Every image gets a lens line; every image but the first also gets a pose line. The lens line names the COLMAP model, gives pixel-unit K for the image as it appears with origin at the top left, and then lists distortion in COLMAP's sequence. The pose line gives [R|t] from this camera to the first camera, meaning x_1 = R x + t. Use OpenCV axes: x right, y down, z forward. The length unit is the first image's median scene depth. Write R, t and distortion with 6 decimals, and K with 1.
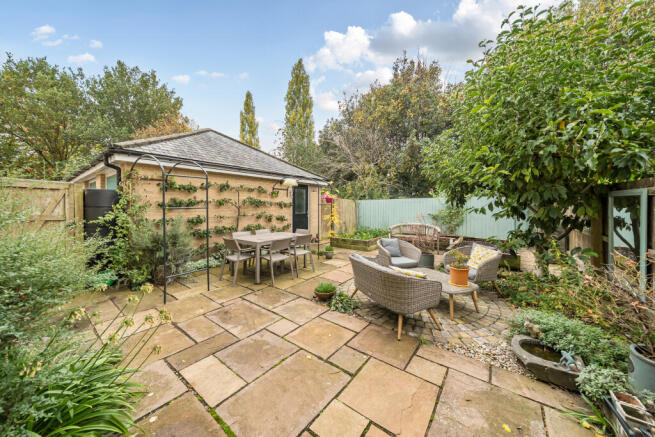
lens RADIAL K [[223.7, 0, 326.7], [0, 223.7, 213.0], [0, 0, 1]] dist [-0.001779, -0.000530]
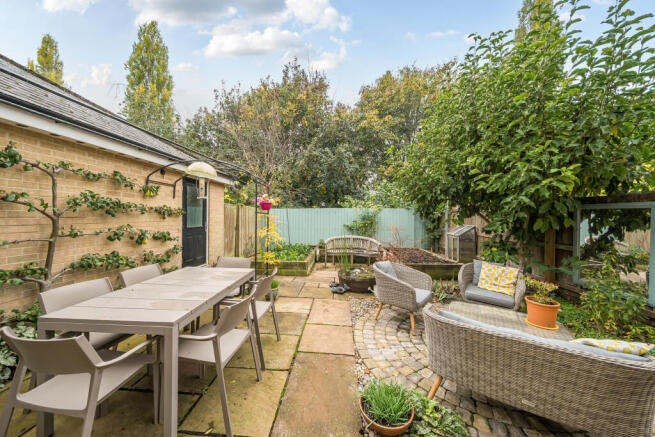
lens RADIAL K [[223.7, 0, 329.5], [0, 223.7, 219.9], [0, 0, 1]] dist [-0.001779, -0.000530]
pose [[0.839890, 0.001051, 0.542756, -0.150919], [0.007724, 0.999874, -0.013888, -0.006291], [-0.542702, 0.015856, 0.839776, 0.306744]]
